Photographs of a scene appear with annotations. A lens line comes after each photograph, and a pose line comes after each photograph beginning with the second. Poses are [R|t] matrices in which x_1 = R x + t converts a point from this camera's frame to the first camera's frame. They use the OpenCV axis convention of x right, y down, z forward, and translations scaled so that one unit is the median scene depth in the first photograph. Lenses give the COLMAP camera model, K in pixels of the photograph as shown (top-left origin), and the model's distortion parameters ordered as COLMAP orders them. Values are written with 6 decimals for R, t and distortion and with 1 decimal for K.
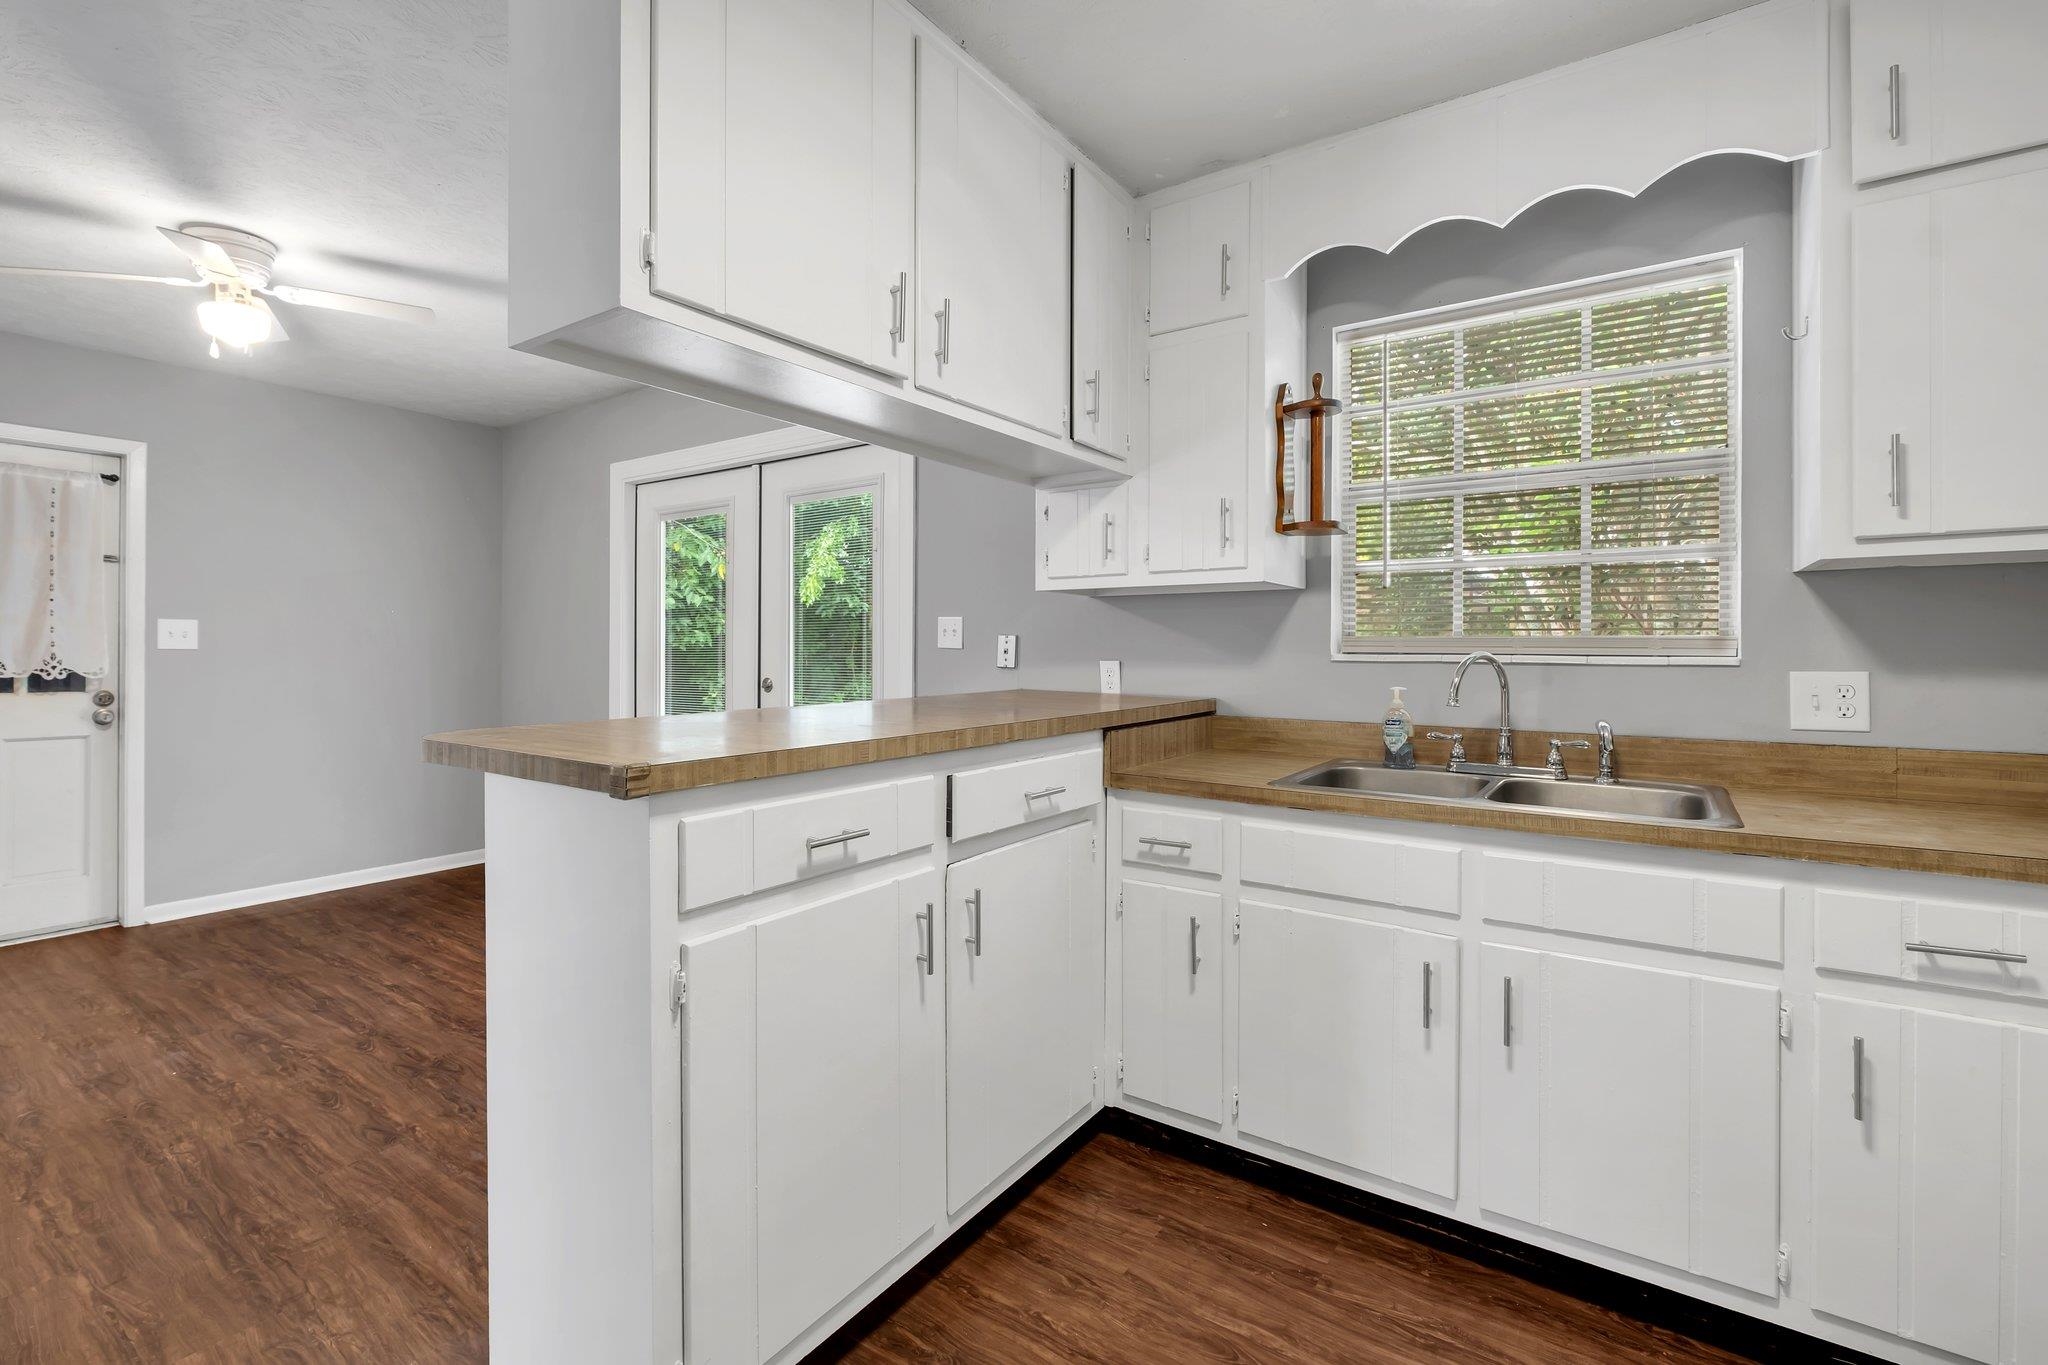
lens RADIAL K [[903.2, 0, 1018.6], [0, 903.2, 653.8], [0, 0, 1]] dist [-0.004185, 0.001619]
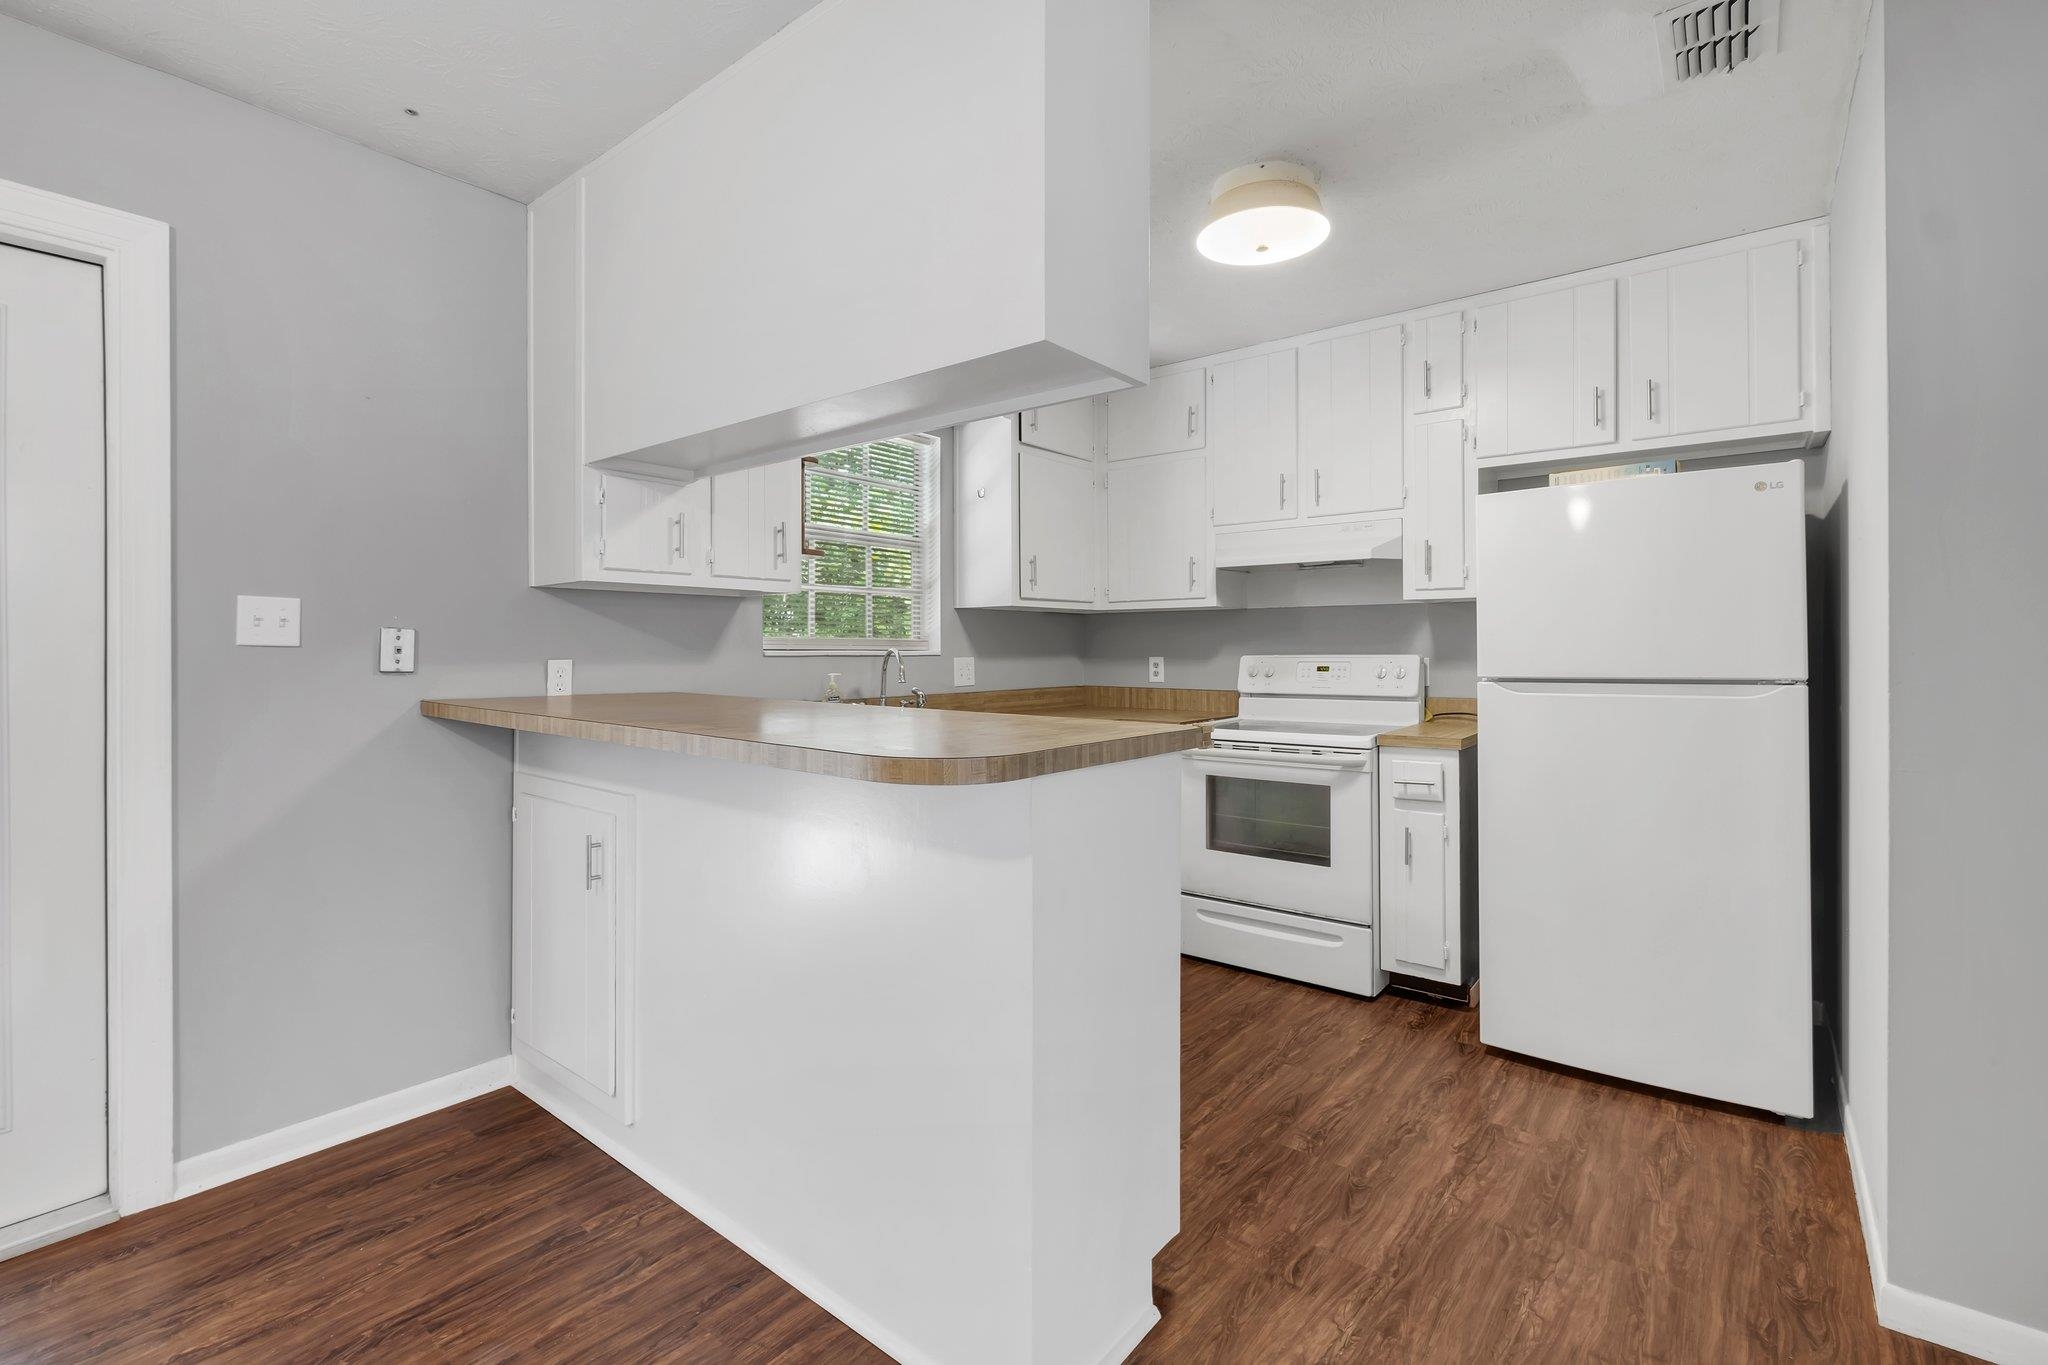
lens RADIAL K [[903.2, 0, 1018.6], [0, 903.2, 653.8], [0, 0, 1]] dist [-0.004185, 0.001619]
pose [[0.070498, -0.008320, 0.997477, -0.686761], [0.005454, 0.999953, 0.007955, -0.002593], [-0.997497, 0.004880, 0.070540, 0.428463]]
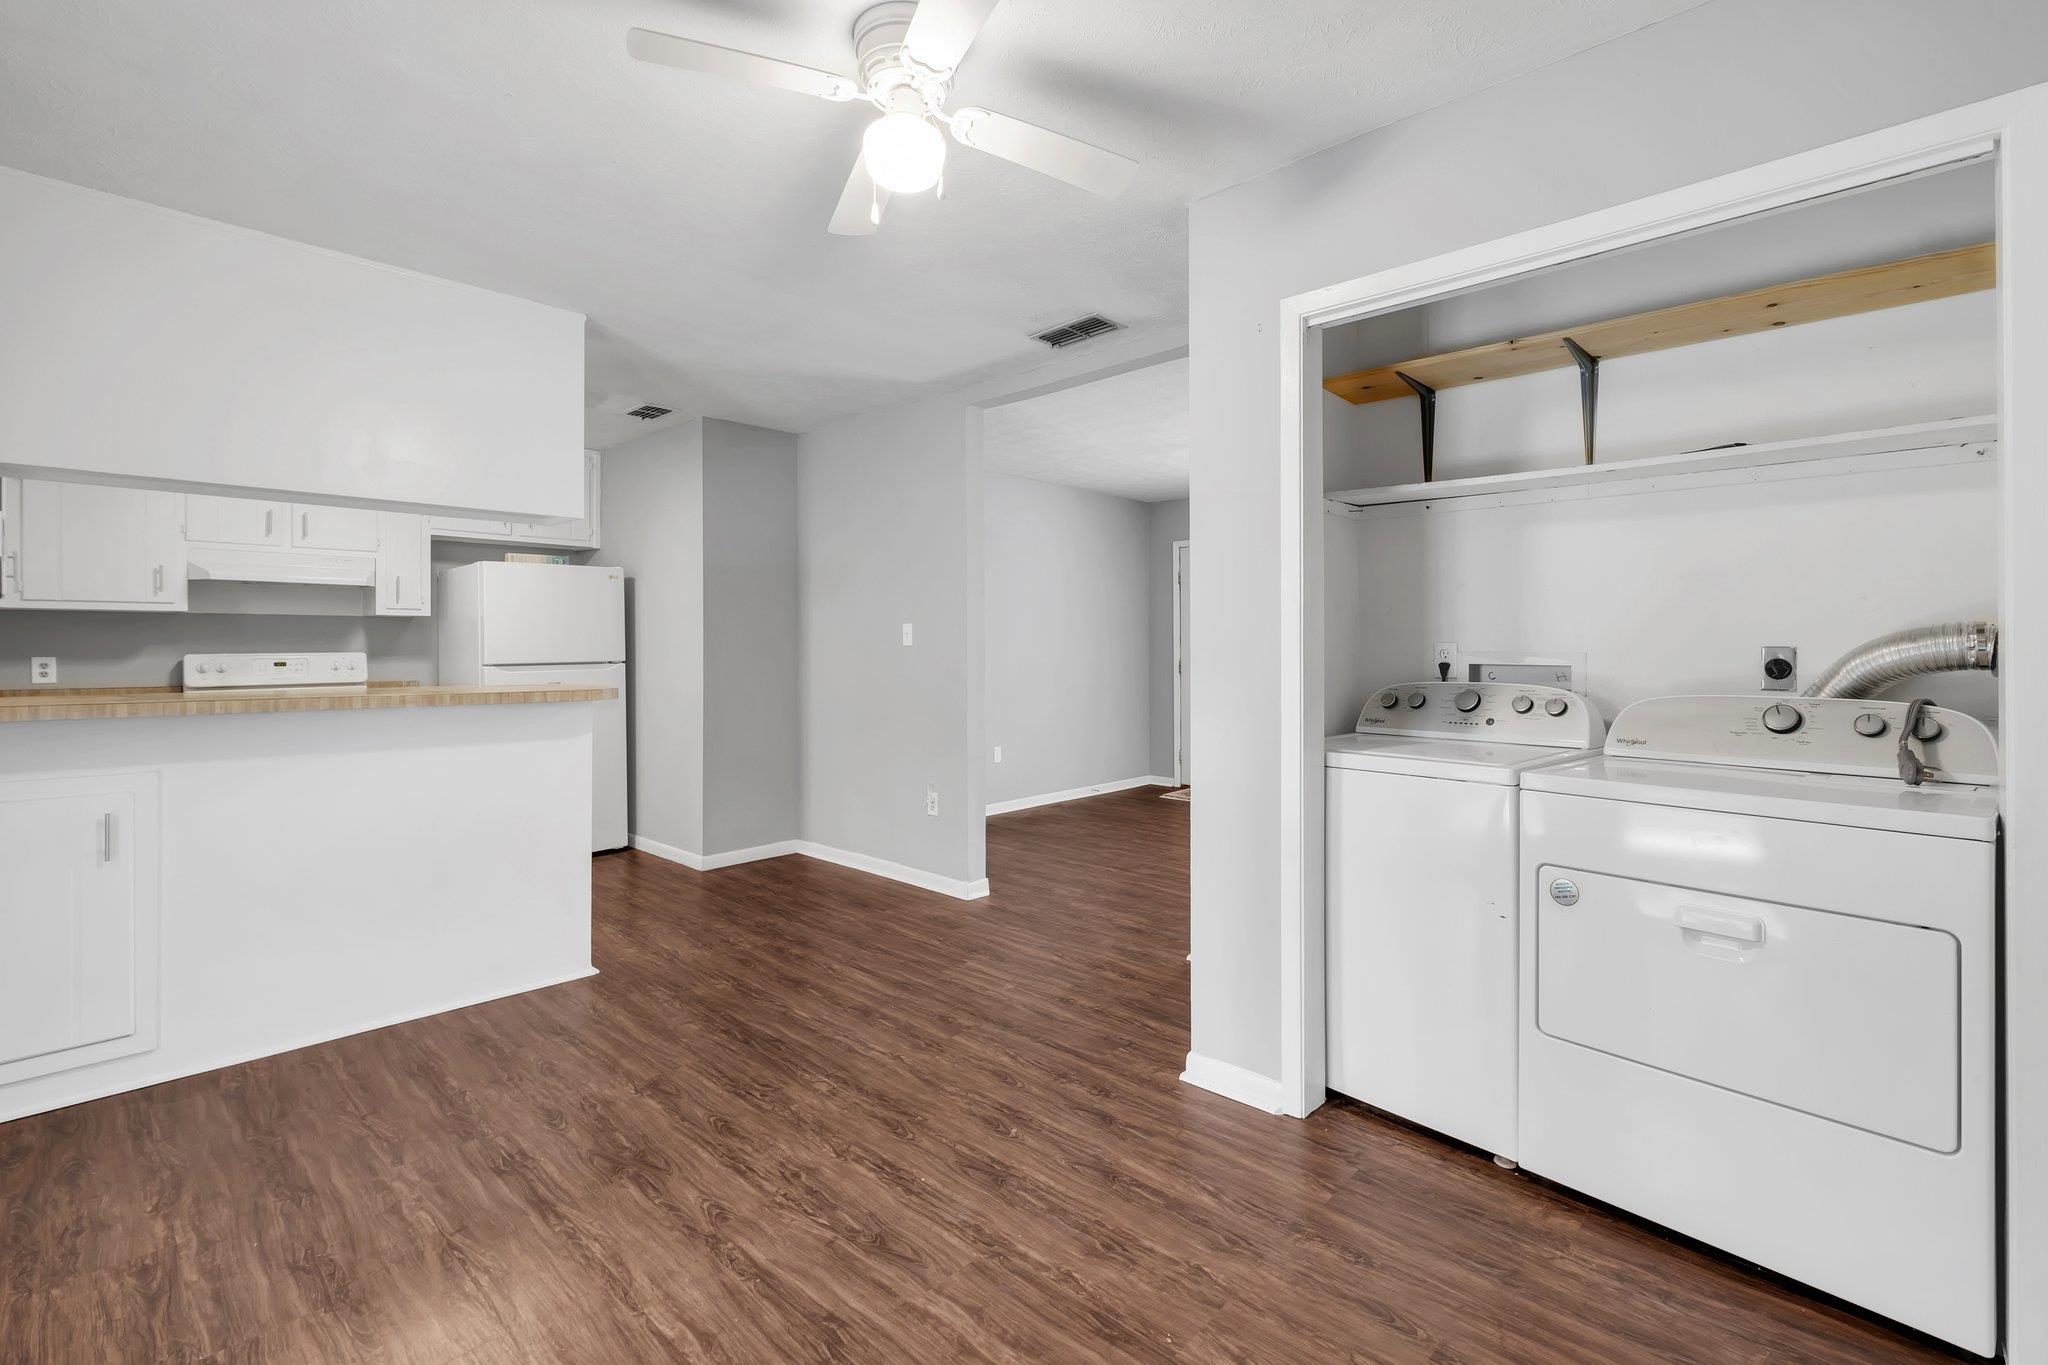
lens RADIAL K [[903.2, 0, 1018.6], [0, 903.2, 653.8], [0, 0, 1]] dist [-0.004185, 0.001619]
pose [[-0.990309, -0.003400, 0.138839, -0.901452], [-0.001698, 0.999922, 0.012376, -0.009354], [-0.138870, 0.012020, -0.990238, 1.416124]]
